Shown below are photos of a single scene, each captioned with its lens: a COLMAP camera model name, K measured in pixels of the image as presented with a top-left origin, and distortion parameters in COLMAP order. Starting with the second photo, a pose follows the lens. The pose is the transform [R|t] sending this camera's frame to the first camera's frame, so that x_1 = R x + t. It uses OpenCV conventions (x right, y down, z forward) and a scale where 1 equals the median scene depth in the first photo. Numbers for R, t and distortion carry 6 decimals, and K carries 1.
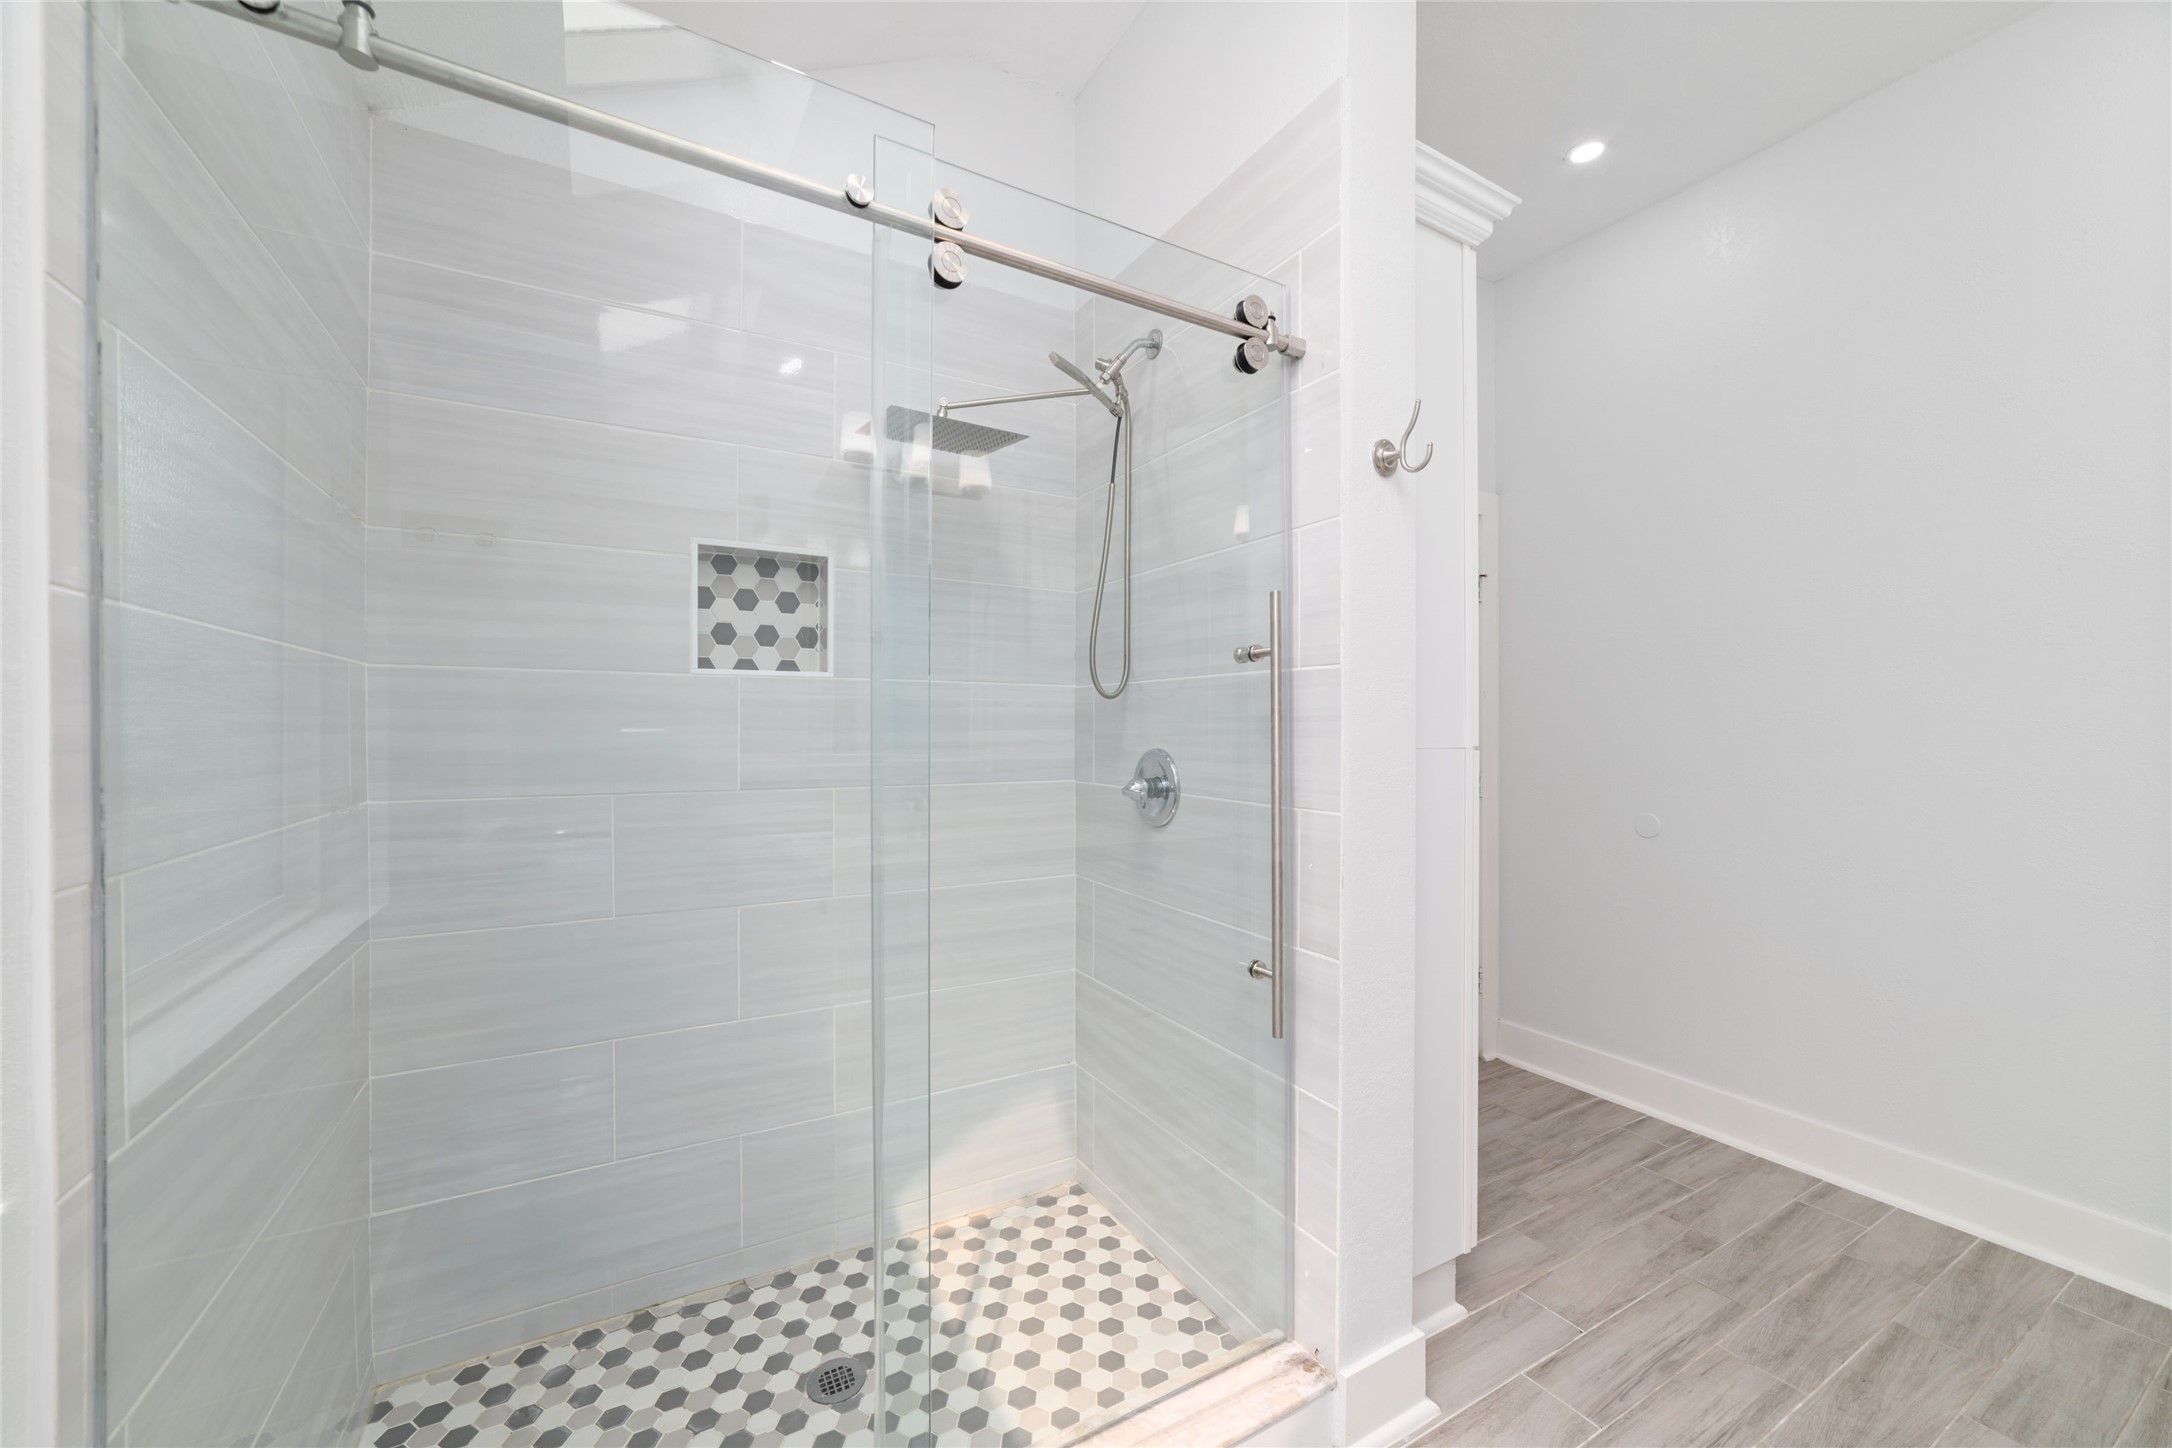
lens RADIAL K [[829.7, 0, 1094.3], [0, 829.7, 731.5], [0, 0, 1]] dist [-0.012347, 0.000278]
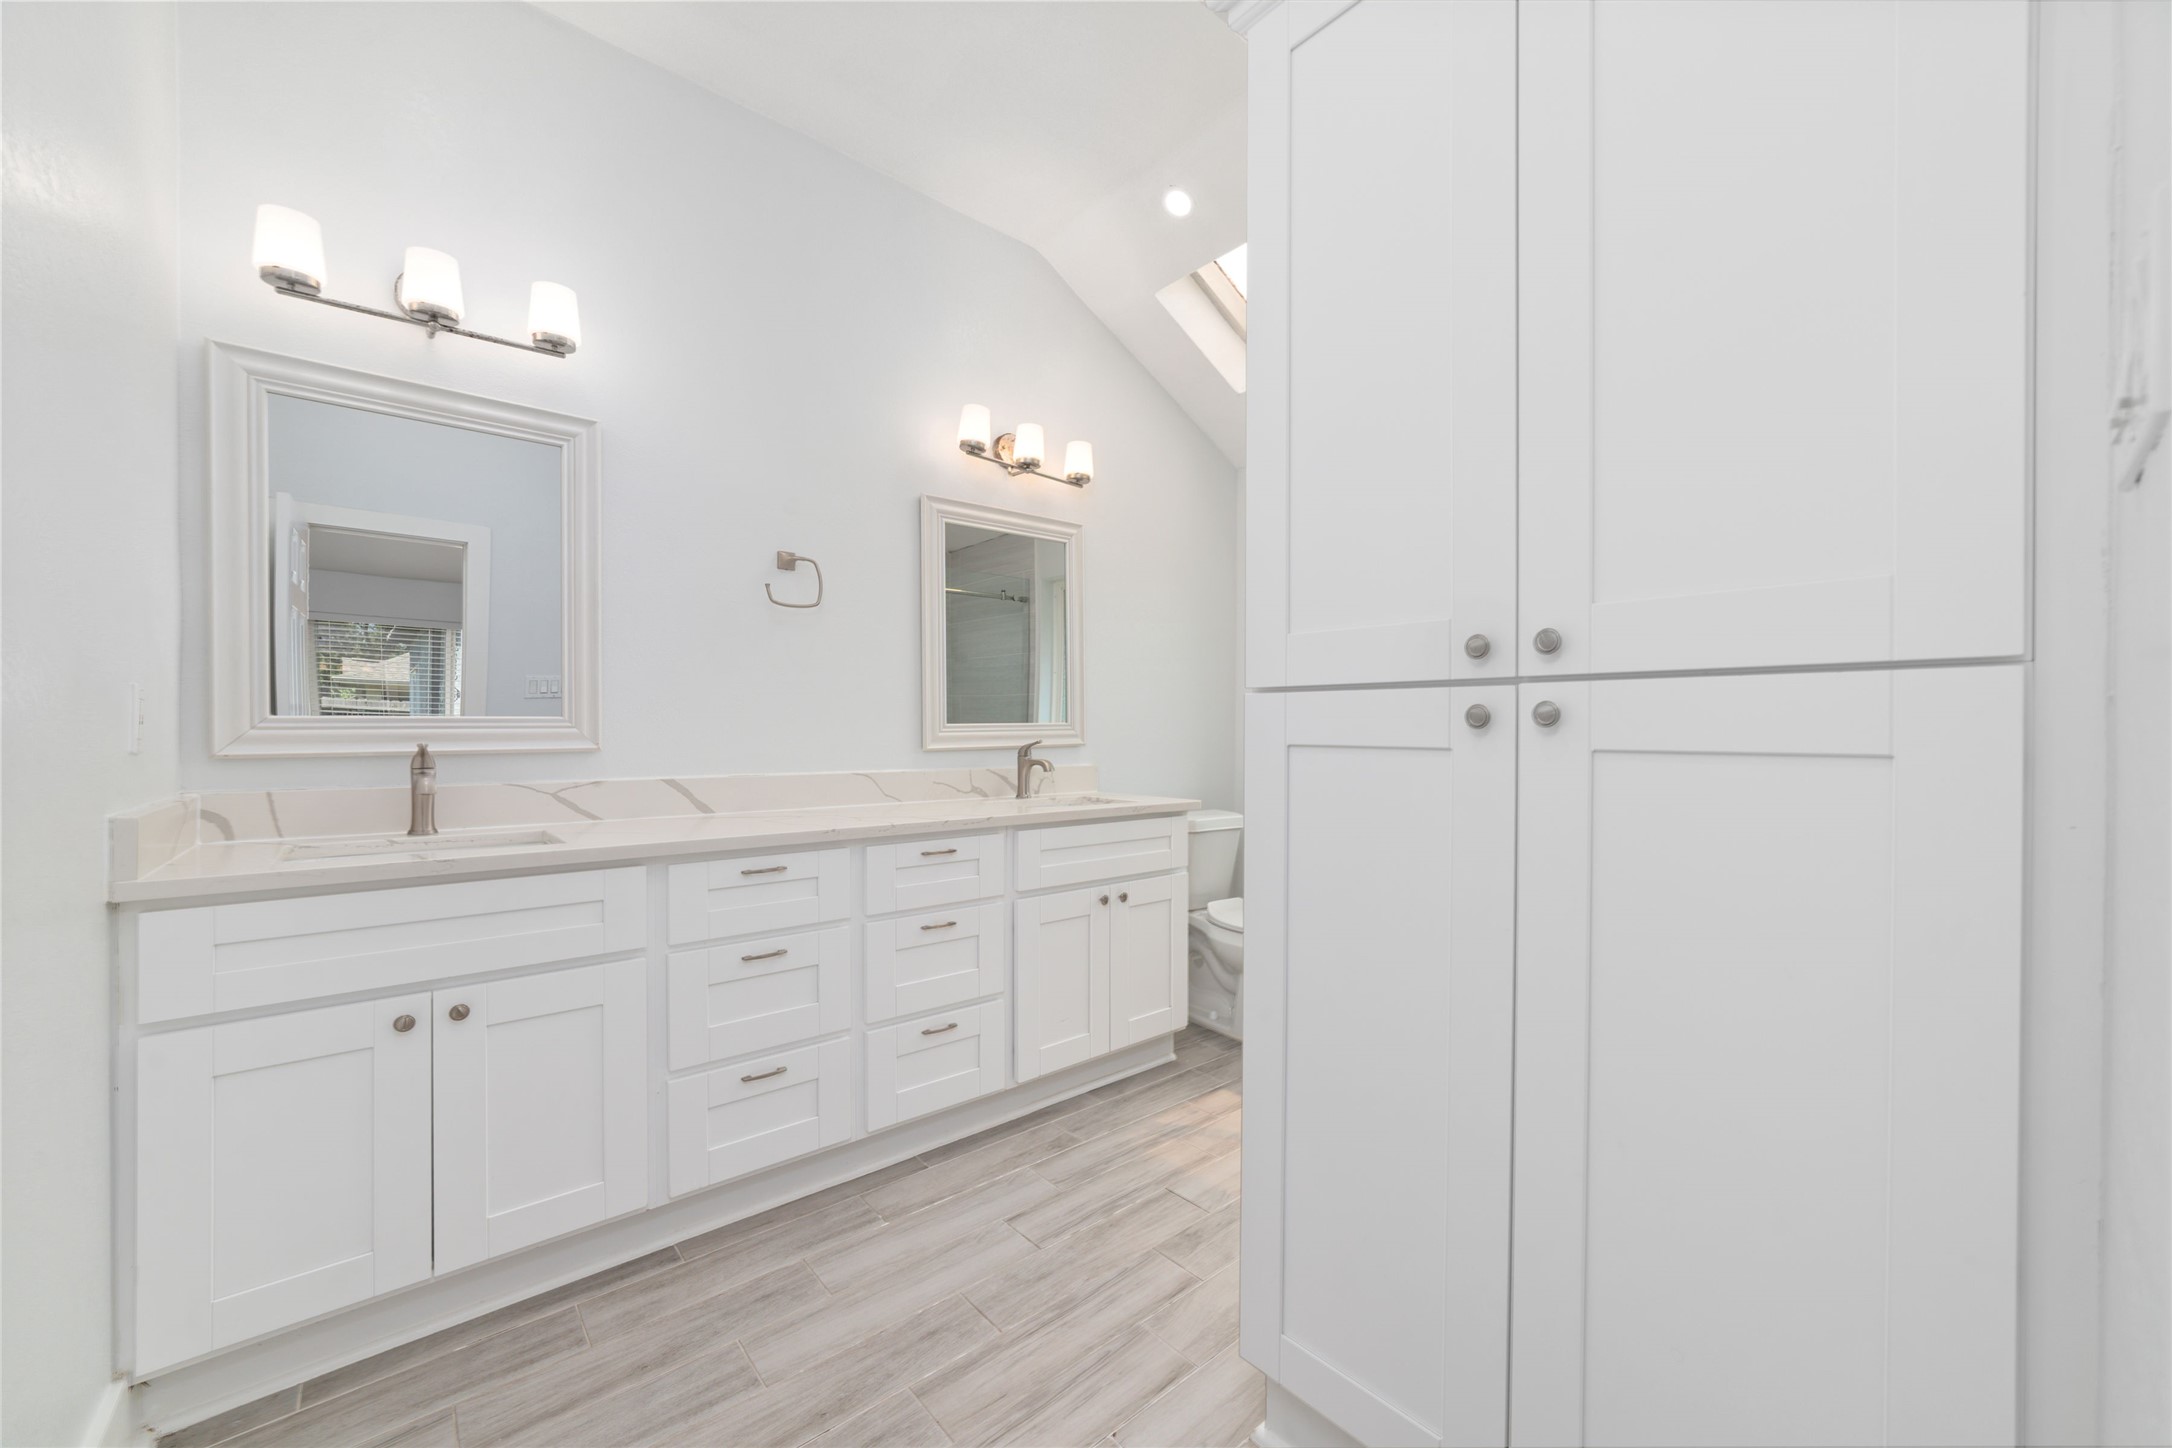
lens RADIAL K [[832.0, 0, 1085.1], [0, 832.0, 731.4], [0, 0, 1]] dist [-0.018129, 0.005201]
pose [[-0.984668, 0.004811, -0.174373, 0.835172], [0.002711, 0.999921, 0.012279, 0.050556], [0.174418, 0.011618, -0.984603, 1.954526]]
